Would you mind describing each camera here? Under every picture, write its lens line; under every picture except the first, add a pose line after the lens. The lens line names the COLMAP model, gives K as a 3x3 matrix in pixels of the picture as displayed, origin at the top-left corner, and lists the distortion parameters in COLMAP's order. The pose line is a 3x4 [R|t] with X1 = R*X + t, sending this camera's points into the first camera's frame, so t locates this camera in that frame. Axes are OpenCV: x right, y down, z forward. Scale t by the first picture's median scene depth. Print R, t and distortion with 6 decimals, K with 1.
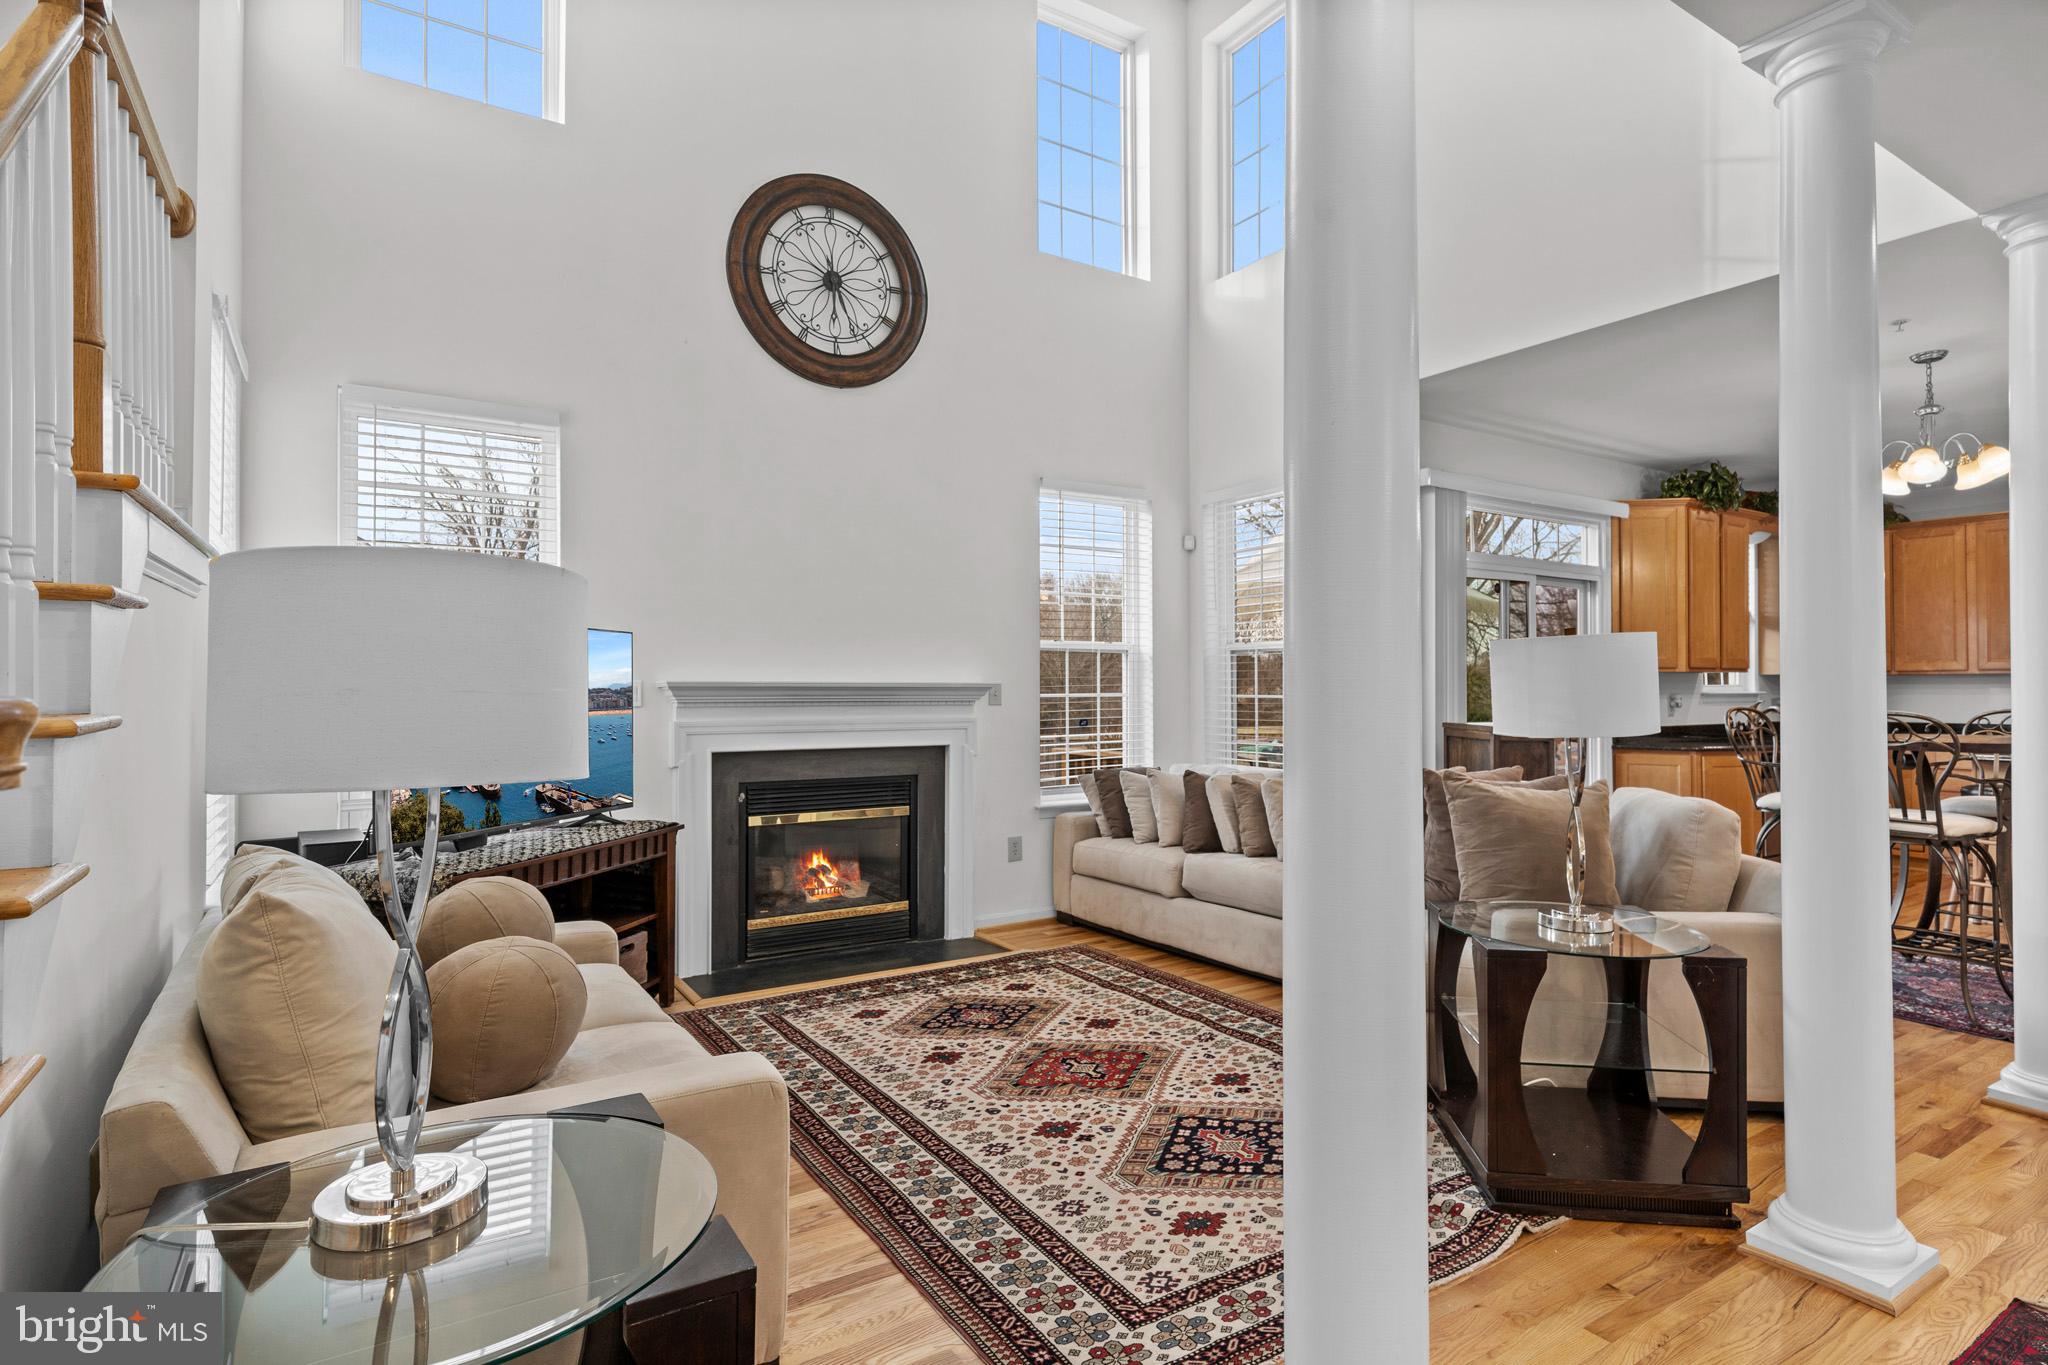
lens RADIAL K [[1029.7, 0, 1030.1], [0, 1029.7, 675.0], [0, 0, 1]] dist [-0.000380, 0.000707]
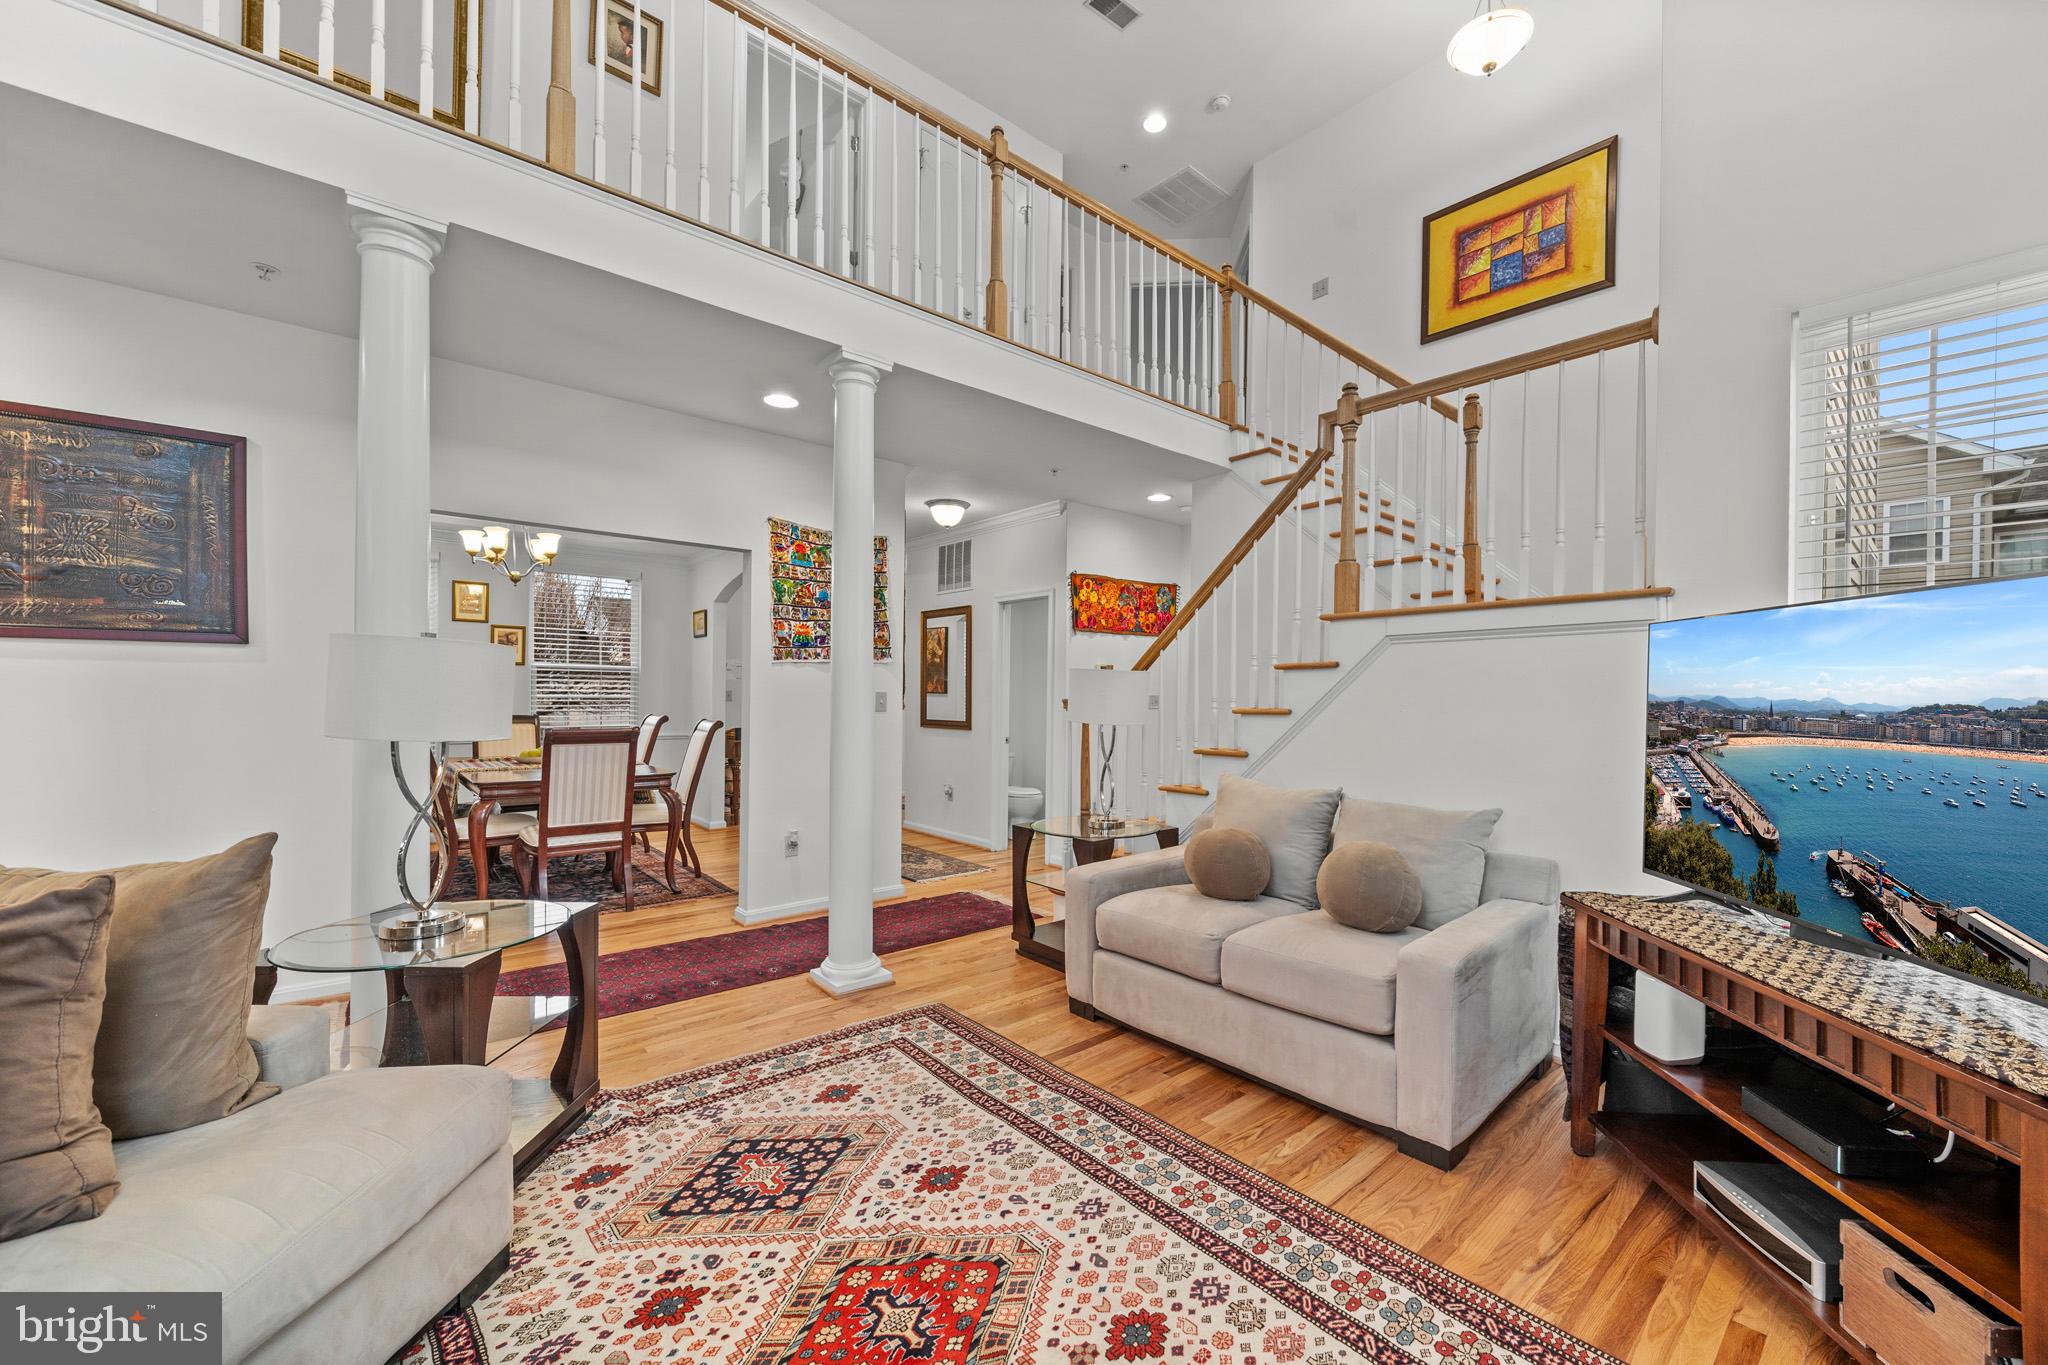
lens RADIAL K [[800.8, 0, 1037.8], [0, 800.8, 694.4], [0, 0, 1]] dist [-0.005477, -0.000126]
pose [[-0.990363, -0.009764, -0.138148, 0.028859], [-0.007903, 0.999871, -0.014014, 0.012326], [0.138267, -0.012787, -0.990312, 1.120632]]
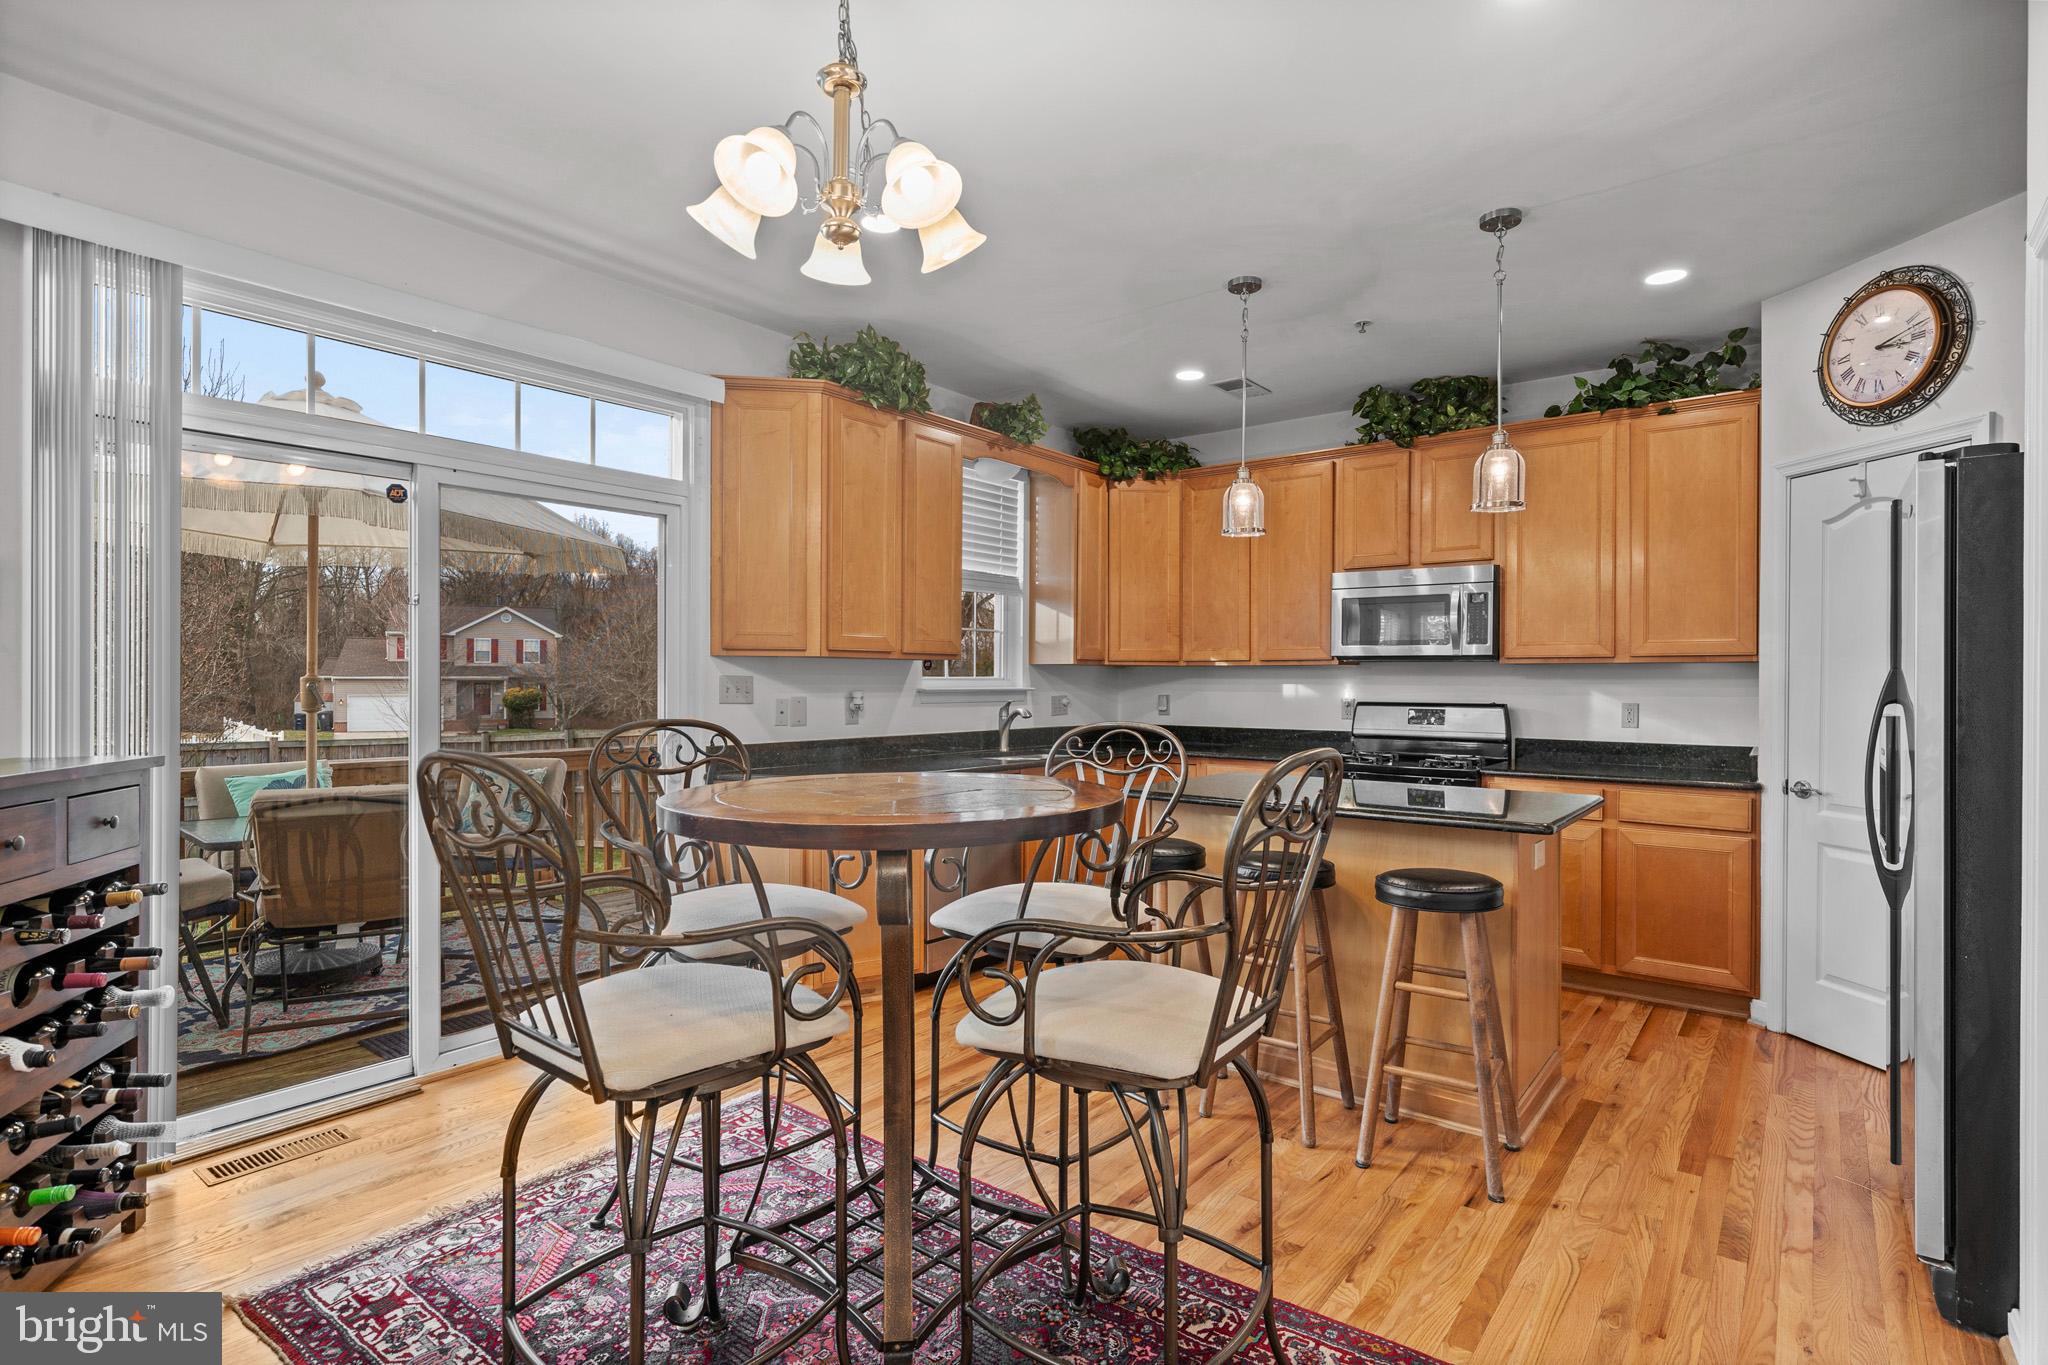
lens RADIAL K [[1007.5, 0, 1024.0], [0, 1007.5, 682.5], [0, 0, 1]] dist [-0.001559, 0.000694]
pose [[0.945405, 0.004256, 0.325871, 0.804613], [-0.009348, 0.999857, 0.014061, 0.004296], [-0.325765, -0.016340, 0.945310, 0.544271]]
